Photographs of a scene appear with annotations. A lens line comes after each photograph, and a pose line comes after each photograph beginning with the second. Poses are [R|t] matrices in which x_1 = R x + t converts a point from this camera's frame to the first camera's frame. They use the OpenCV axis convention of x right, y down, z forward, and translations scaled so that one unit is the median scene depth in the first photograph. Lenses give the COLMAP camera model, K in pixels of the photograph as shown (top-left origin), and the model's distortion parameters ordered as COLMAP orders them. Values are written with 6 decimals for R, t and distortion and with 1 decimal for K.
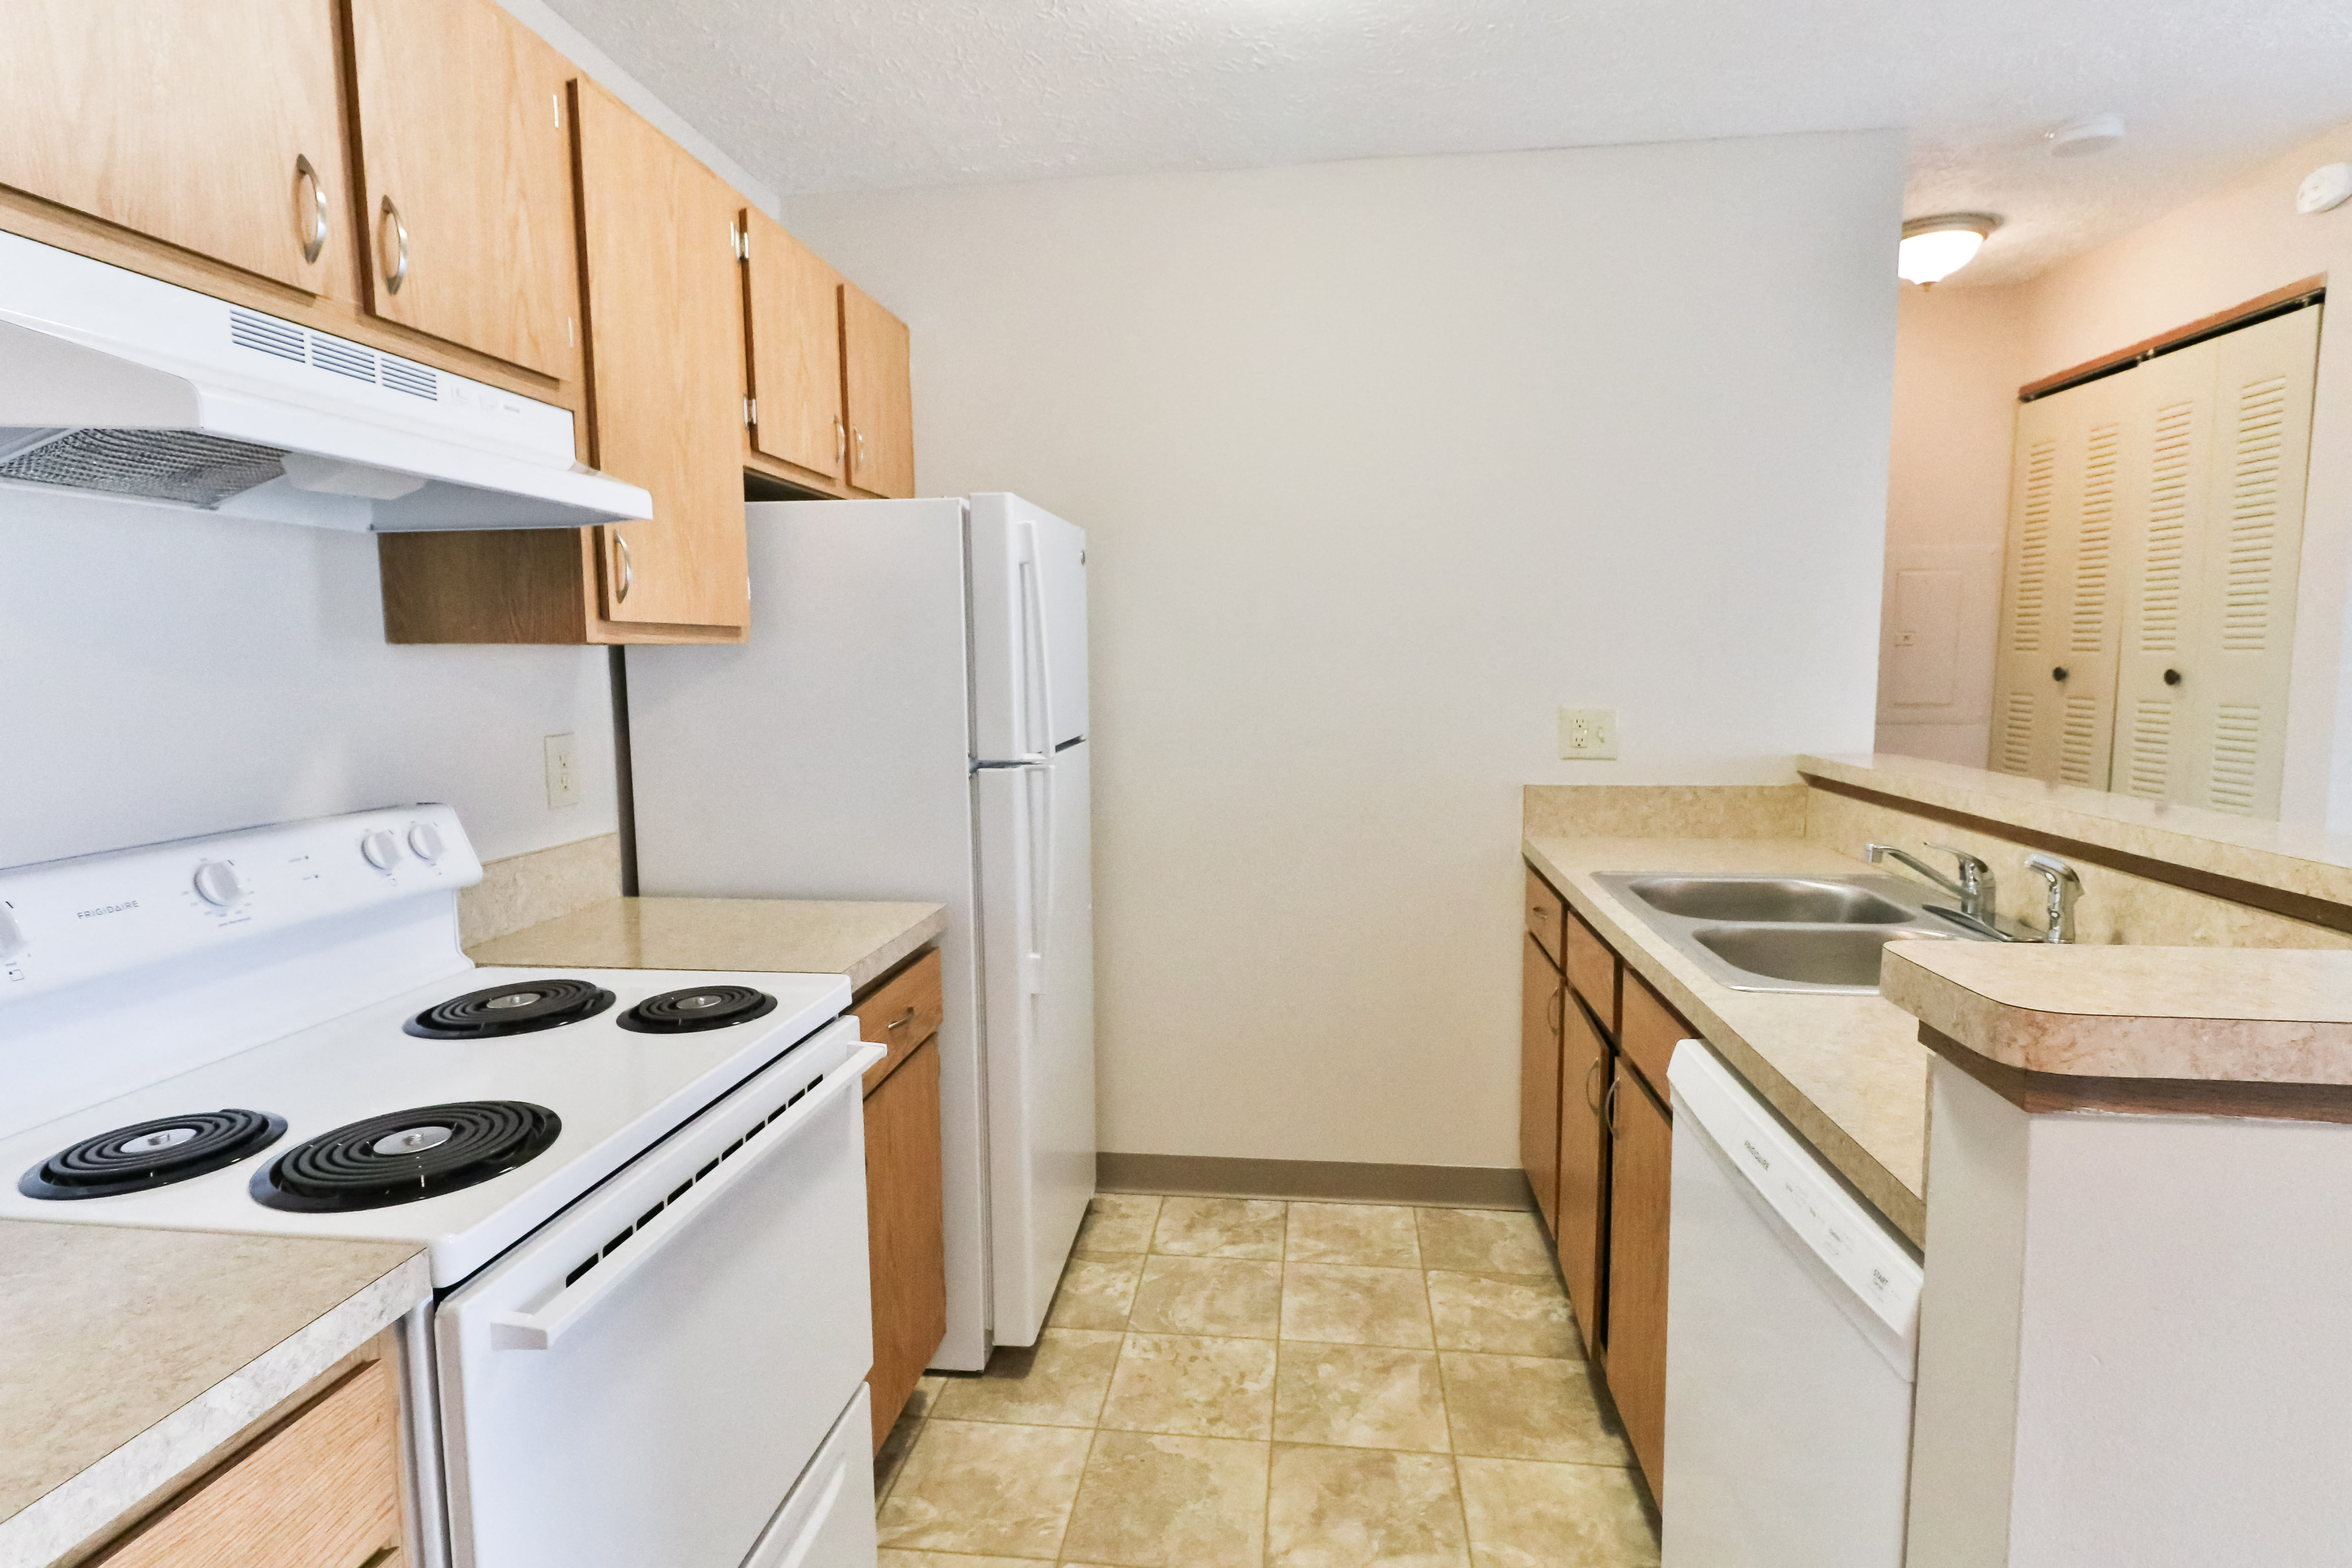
lens RADIAL K [[1245.4, 0, 1176.0], [0, 1245.4, 784.0], [0, 0, 1]] dist [0.004355, 0.000645]
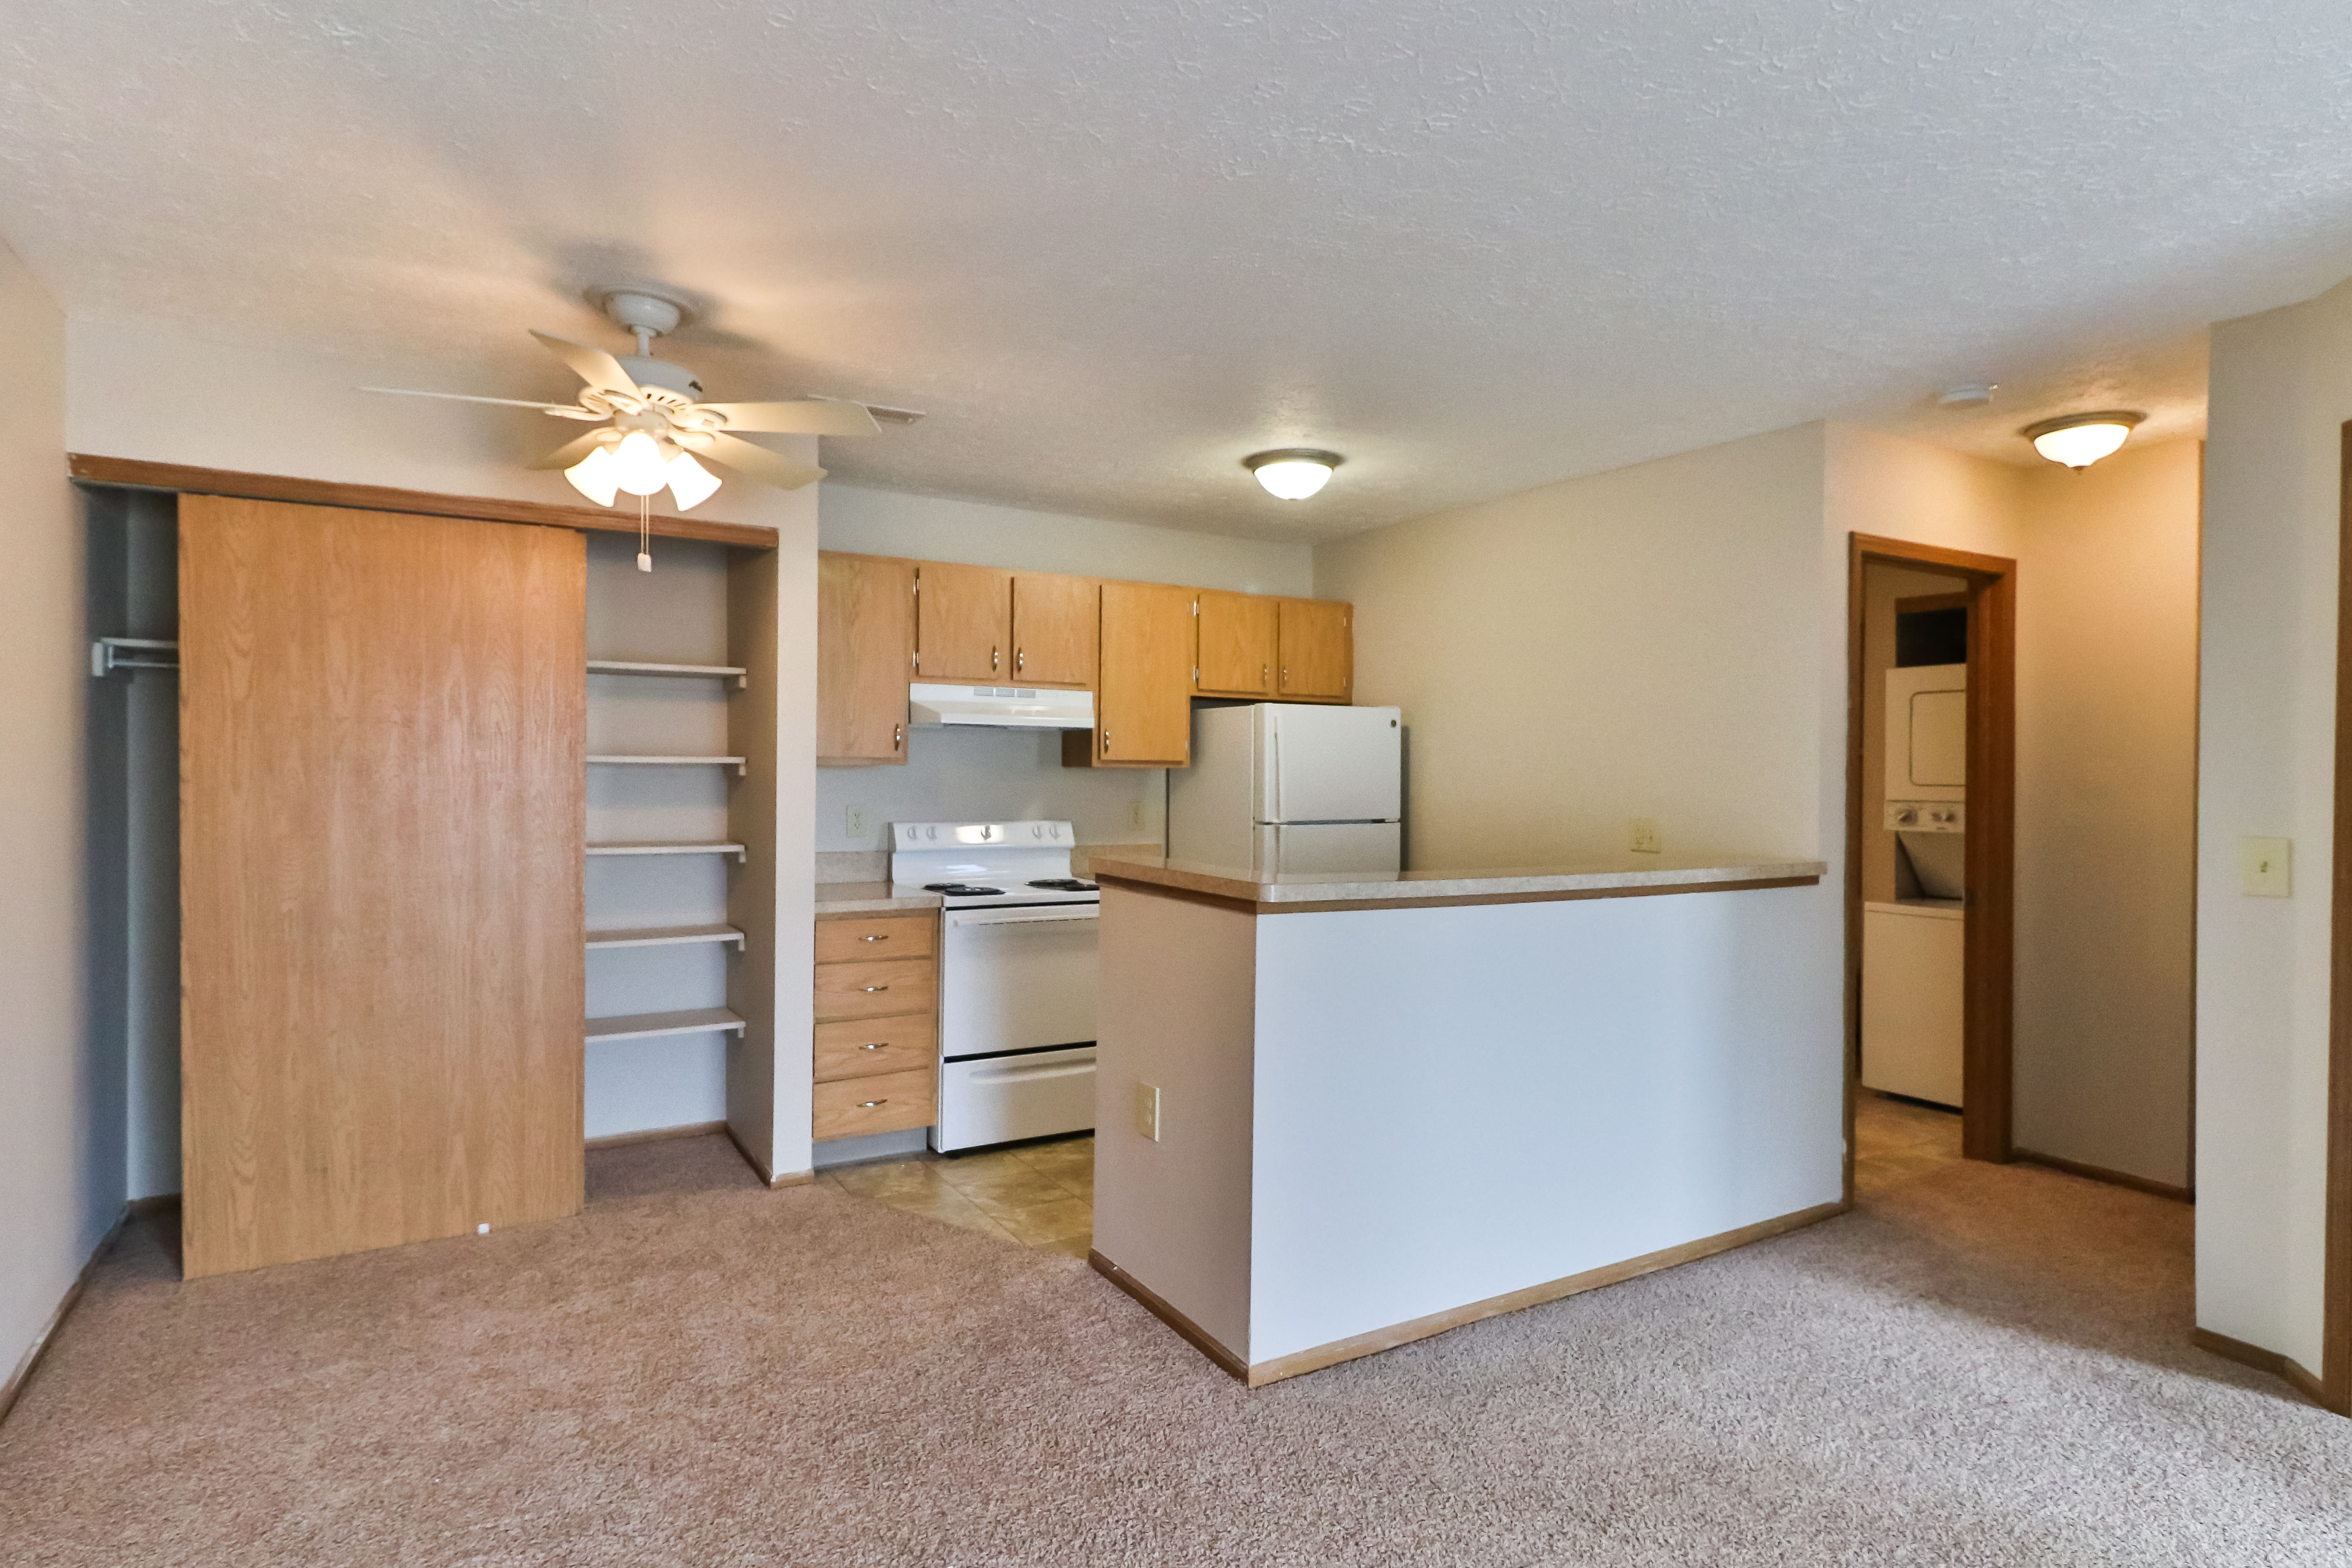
lens RADIAL K [[1245.4, 0, 1176.0], [0, 1245.4, 784.0], [0, 0, 1]] dist [0.004355, 0.000645]
pose [[0.625312, 0.022486, -0.780051, 1.956798], [-0.090703, 0.994904, -0.044031, 0.041386], [0.775085, 0.098286, 0.624165, -0.695598]]
